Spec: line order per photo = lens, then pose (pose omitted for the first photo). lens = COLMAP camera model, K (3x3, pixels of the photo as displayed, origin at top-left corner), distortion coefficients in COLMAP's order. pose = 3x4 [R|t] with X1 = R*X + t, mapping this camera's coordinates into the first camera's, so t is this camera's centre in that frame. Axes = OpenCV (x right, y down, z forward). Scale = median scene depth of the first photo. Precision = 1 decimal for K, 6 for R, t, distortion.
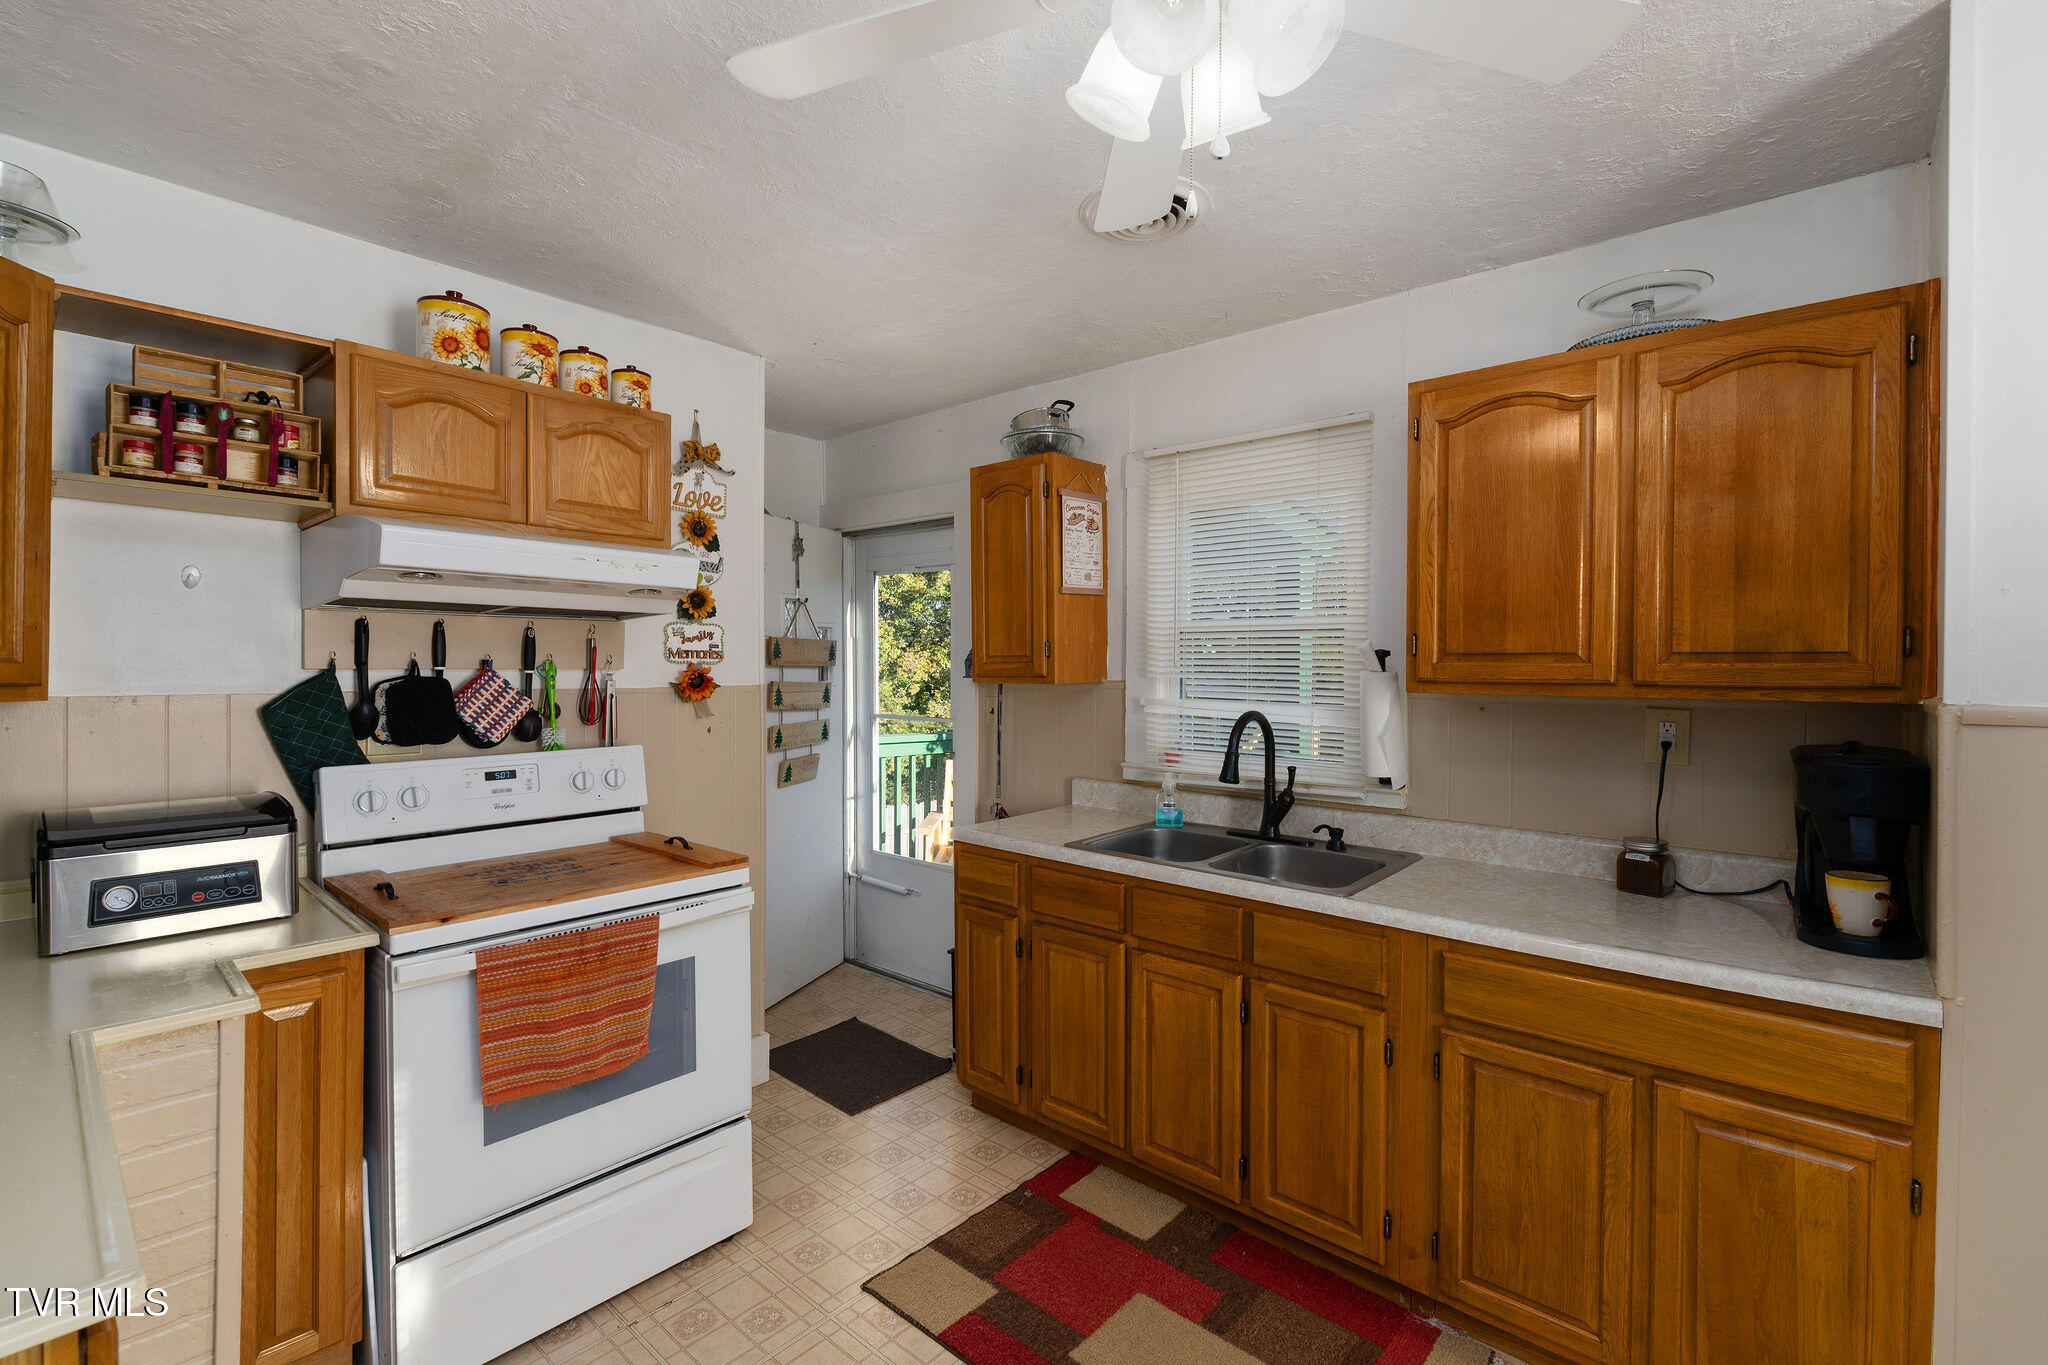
lens RADIAL K [[925.7, 0, 1019.5], [0, 925.7, 673.0], [0, 0, 1]] dist [-0.000906, 0.000165]
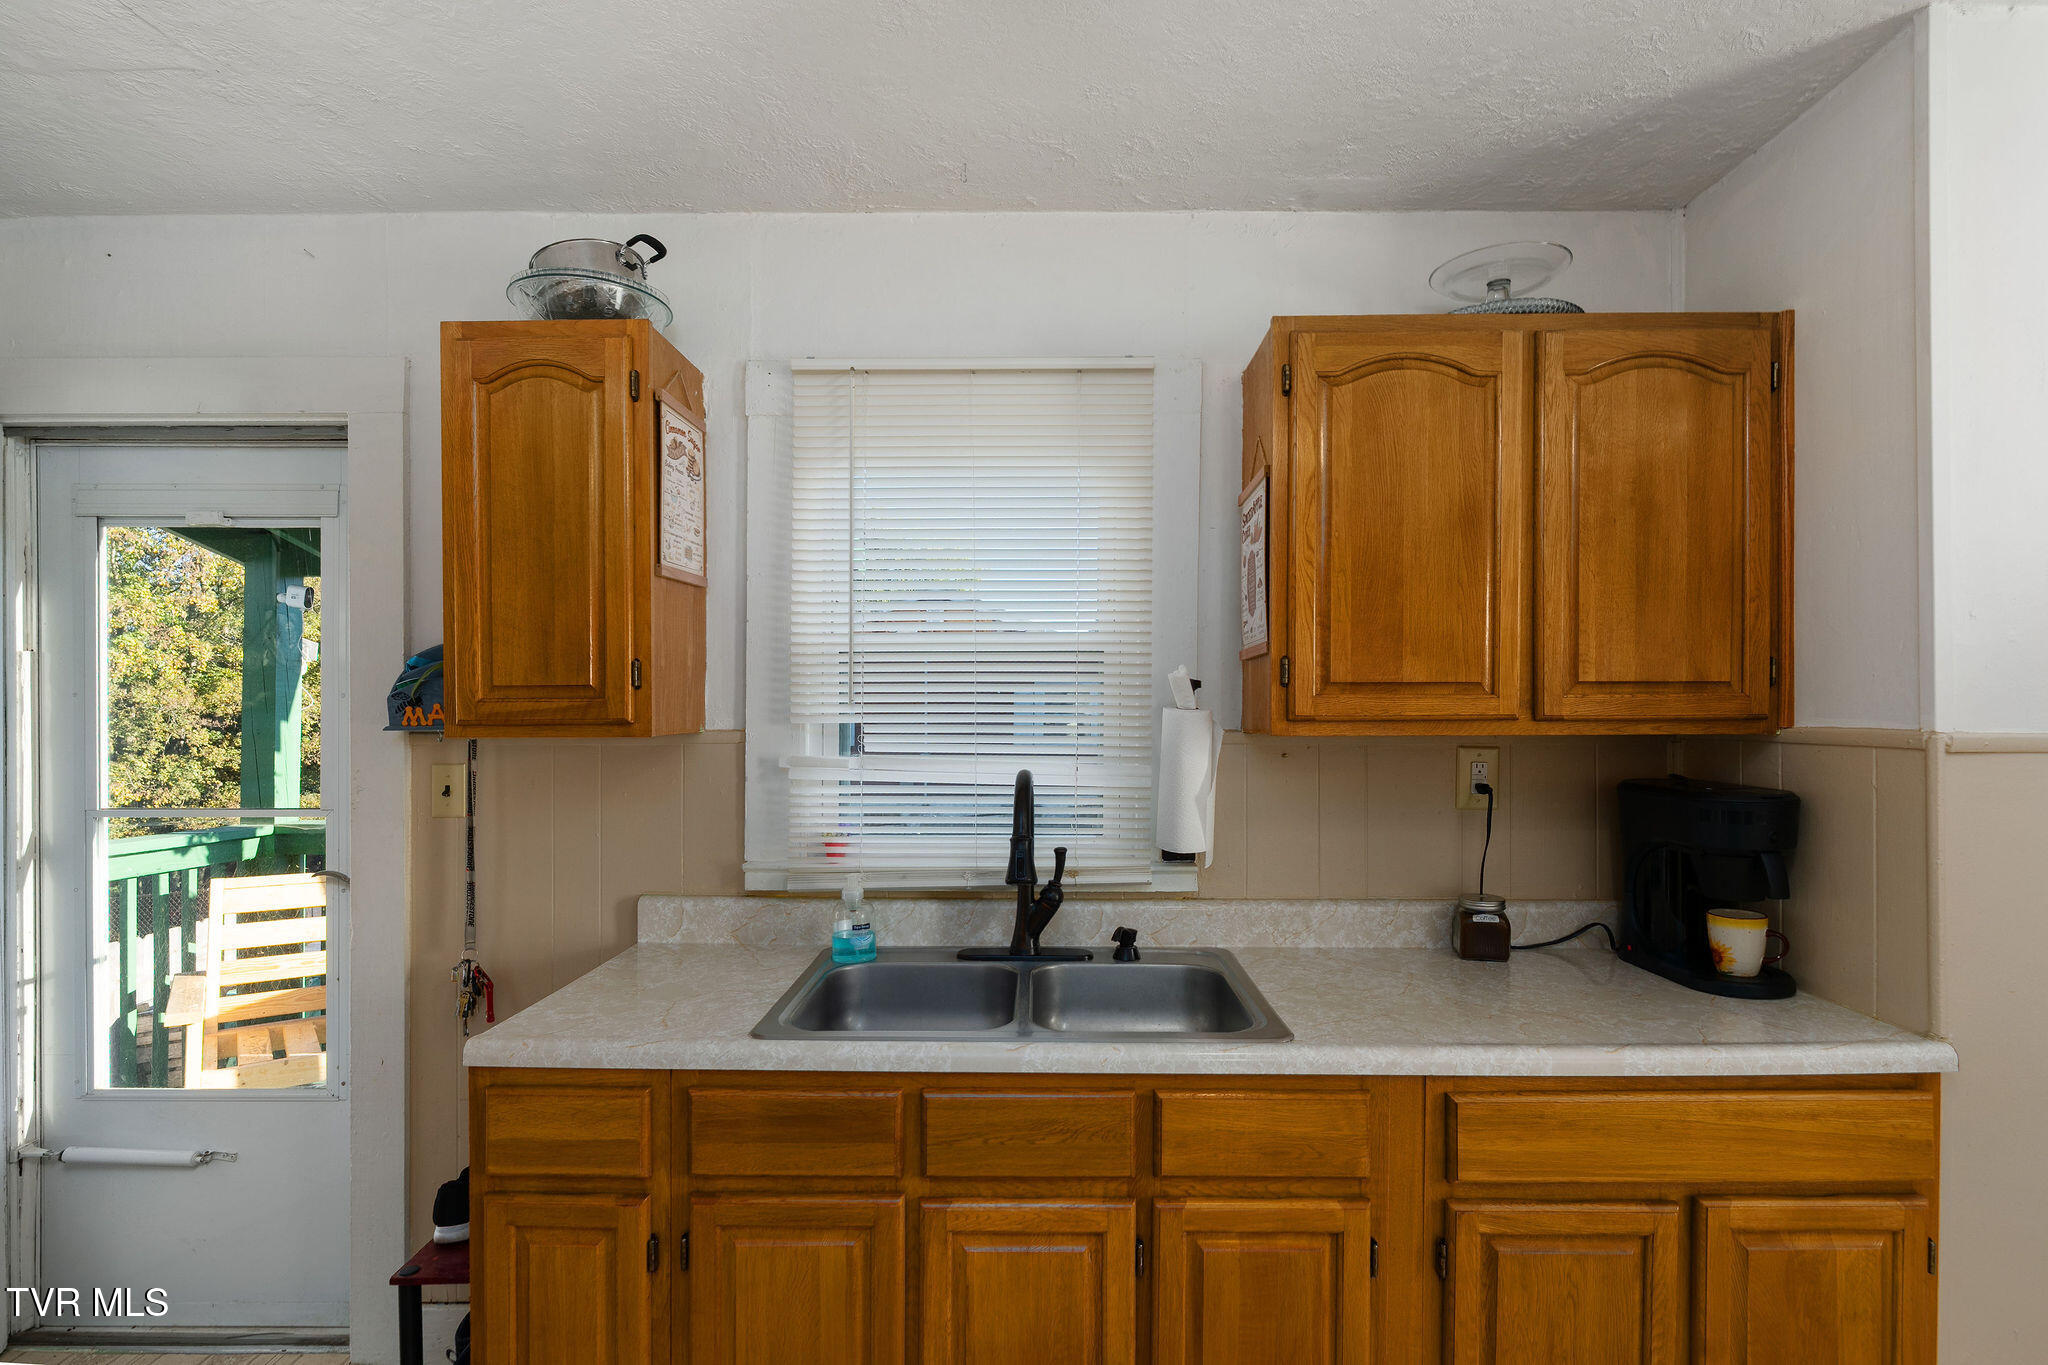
lens RADIAL K [[987.4, 0, 1058.4], [0, 987.4, 710.7], [0, 0, 1]] dist [-0.001802, -0.000372]
pose [[0.749917, -0.004253, 0.661518, -0.220720], [0.012167, 0.999899, -0.007364, 0.004559], [-0.661420, 0.013571, 0.749893, 0.506341]]
